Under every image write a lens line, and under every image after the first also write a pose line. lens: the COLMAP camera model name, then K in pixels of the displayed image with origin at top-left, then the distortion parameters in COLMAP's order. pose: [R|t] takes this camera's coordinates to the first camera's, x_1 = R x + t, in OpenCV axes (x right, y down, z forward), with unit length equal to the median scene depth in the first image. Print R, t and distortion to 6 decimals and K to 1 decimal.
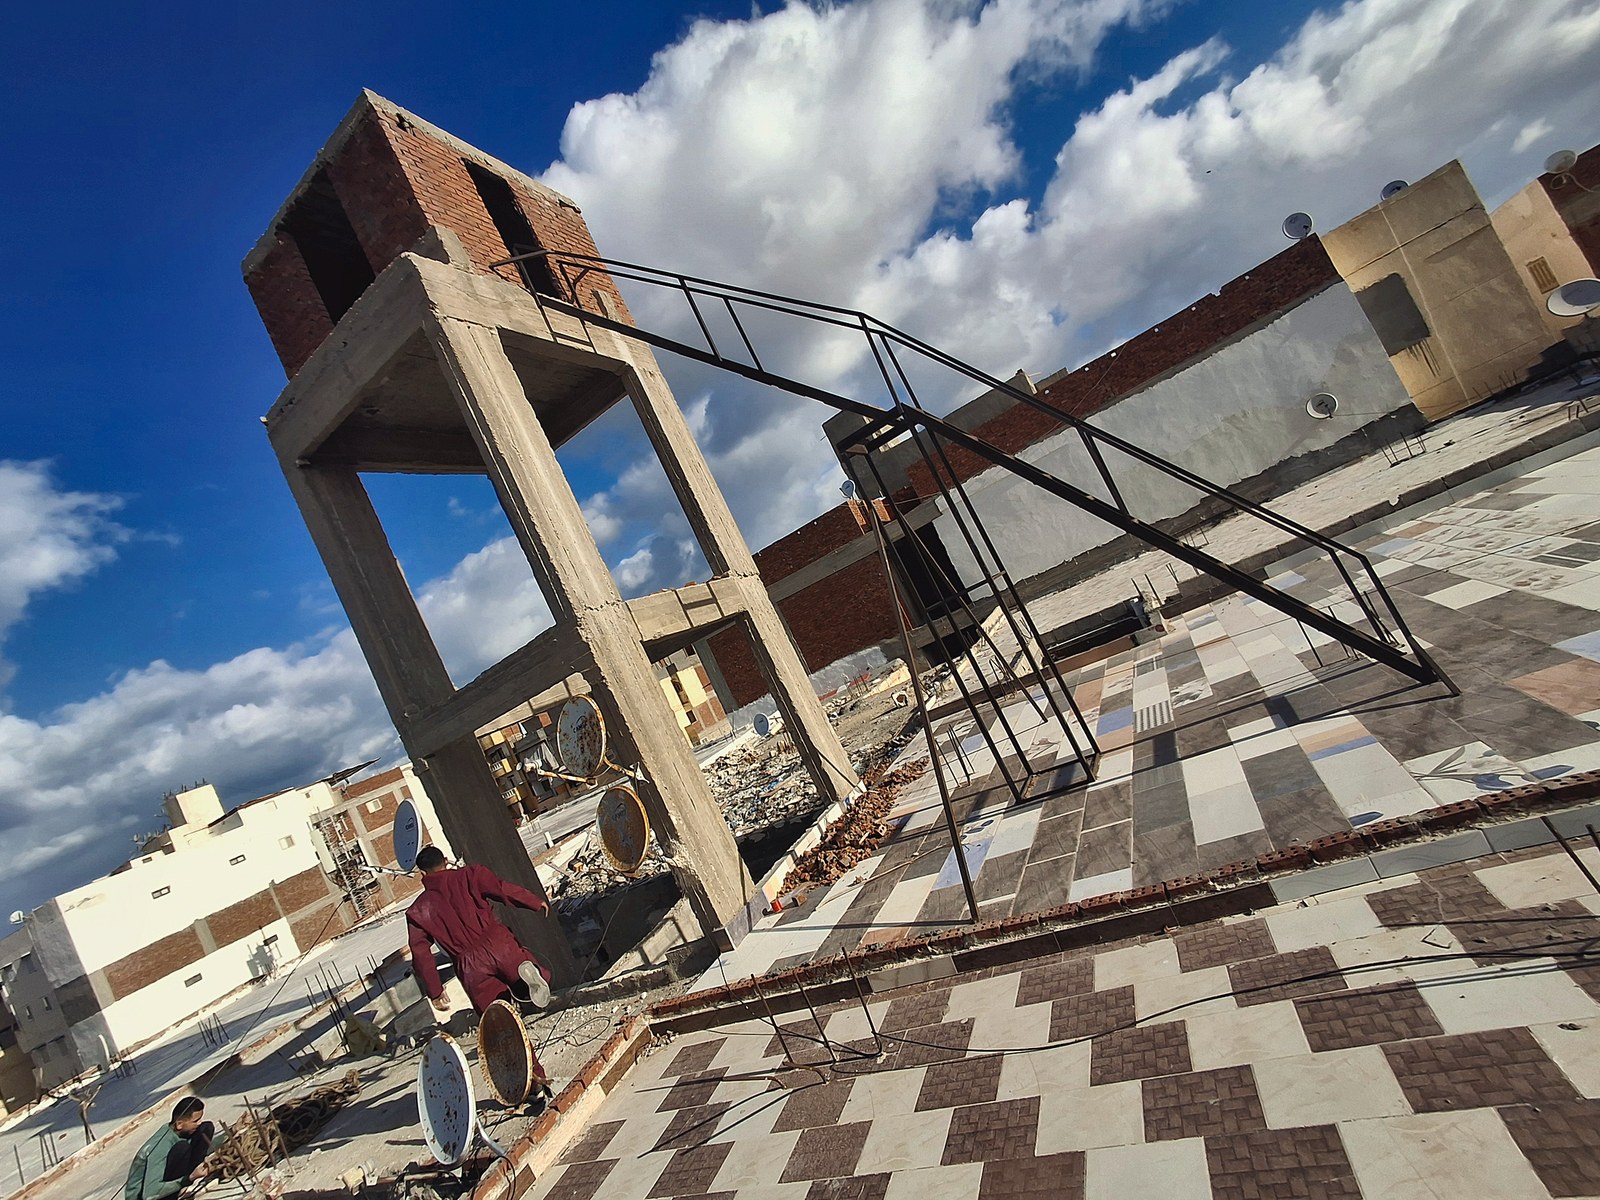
lens RADIAL K [[706.5, 0, 780.6], [0, 706.5, 604.6], [0, 0, 1]] dist [0.007266, -0.003471]
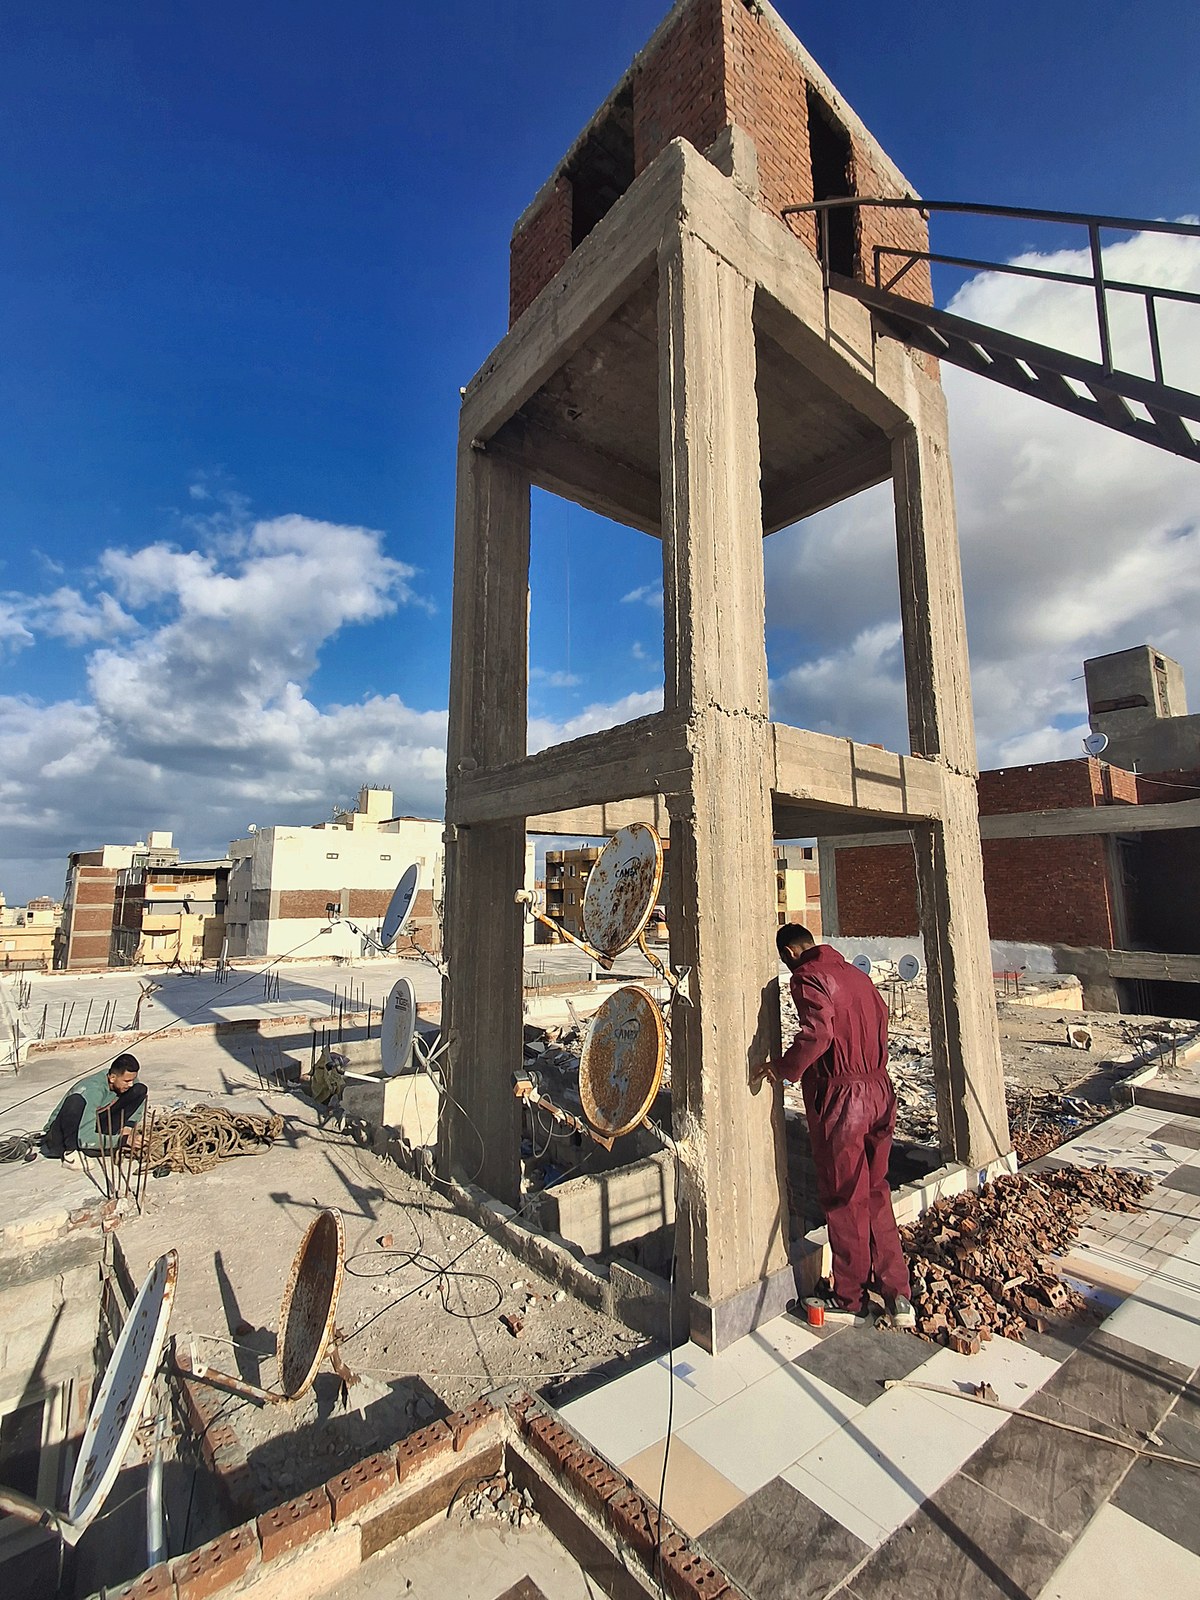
lens RADIAL K [[703.4, 0, 597.5], [0, 703.4, 790.2], [0, 0, 1]] dist [0.005612, 0.000368]
pose [[0.829696, 0.374899, -0.413588, -0.064907], [-0.371320, 0.923881, 0.092554, 0.049777], [0.416804, 0.076781, 0.905748, 0.356048]]
